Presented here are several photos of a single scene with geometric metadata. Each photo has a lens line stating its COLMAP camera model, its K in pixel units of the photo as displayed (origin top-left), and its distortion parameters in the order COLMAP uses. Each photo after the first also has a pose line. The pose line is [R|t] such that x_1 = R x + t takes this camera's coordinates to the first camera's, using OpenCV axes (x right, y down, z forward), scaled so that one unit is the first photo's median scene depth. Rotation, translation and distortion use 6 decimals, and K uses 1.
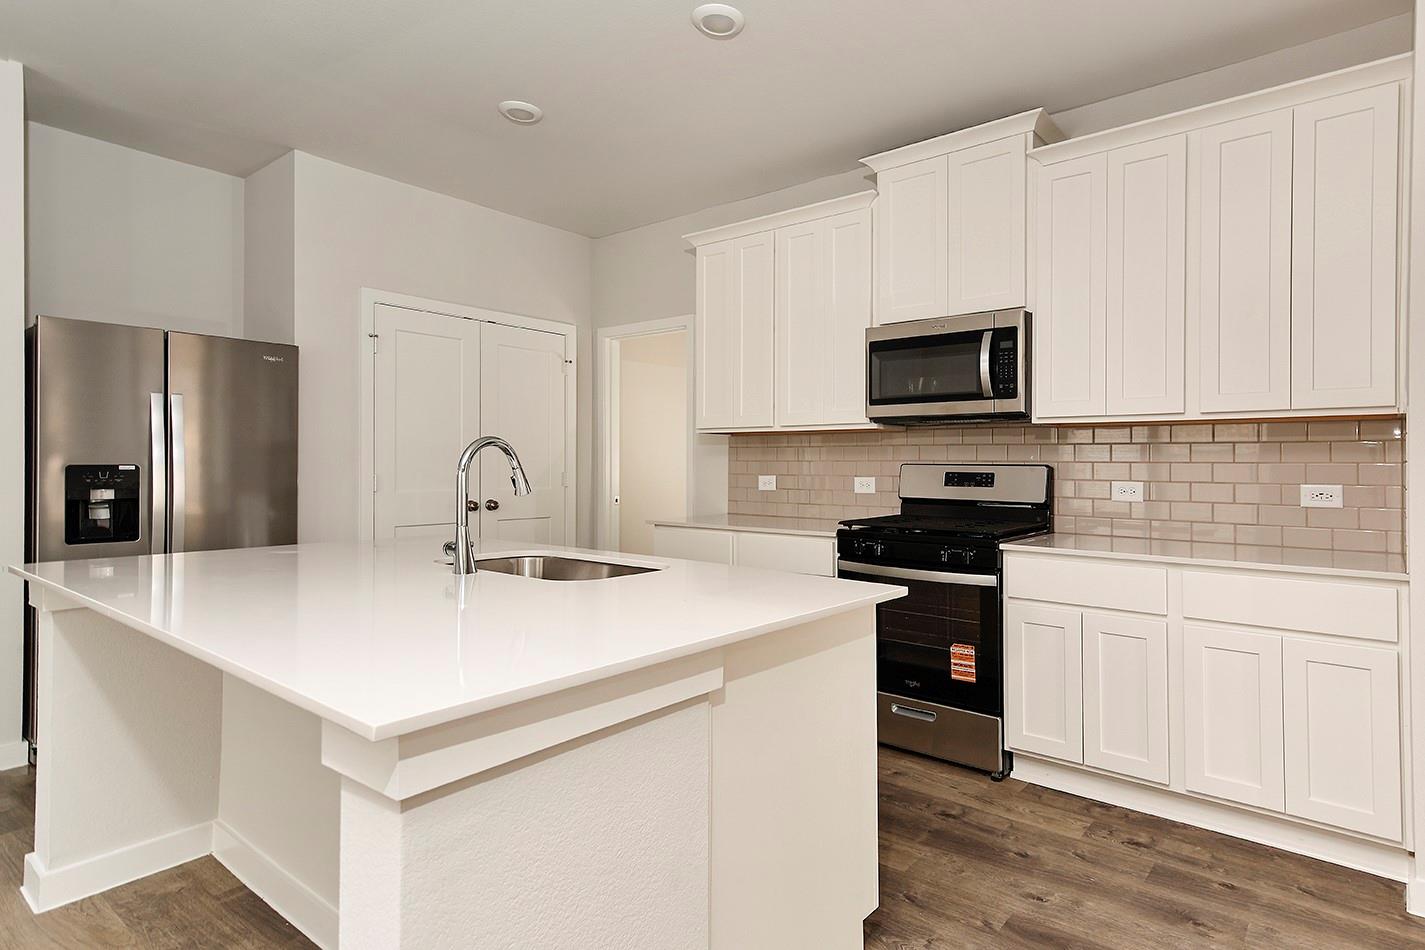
lens RADIAL K [[797.0, 0, 752.6], [0, 797.0, 455.4], [0, 0, 1]] dist [0.029498, 0.000638]
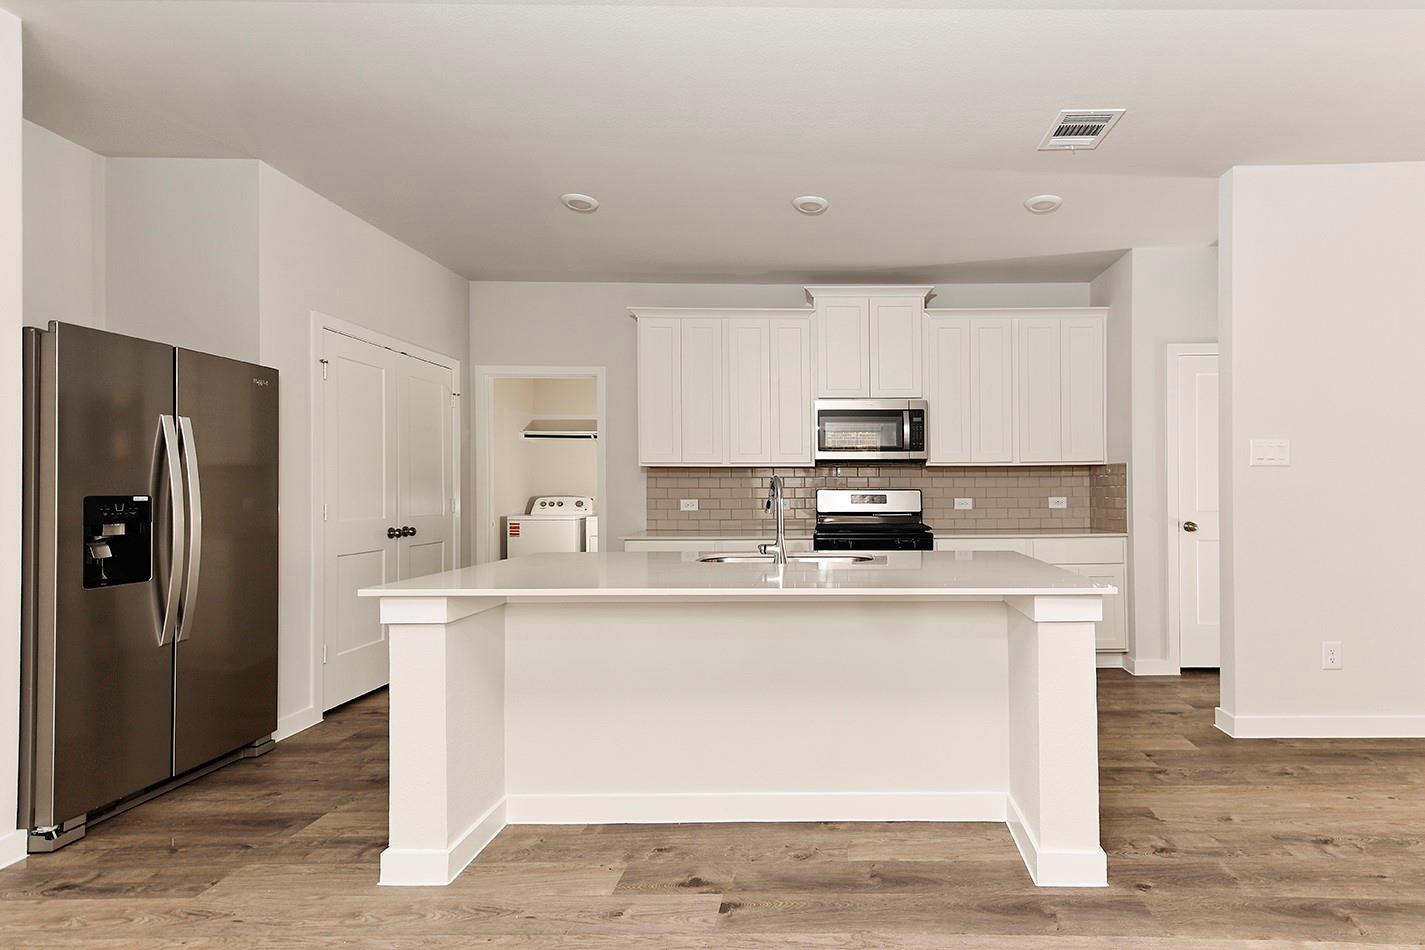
lens RADIAL K [[797.0, 0, 713.7], [0, 797.0, 481.1], [0, 0, 1]] dist [0.029498, 0.000638]
pose [[0.795532, 0.000760, 0.605912, -0.926282], [-0.000768, 1.000000, -0.000246, -0.004819], [-0.605912, -0.000270, 0.795532, -0.086043]]
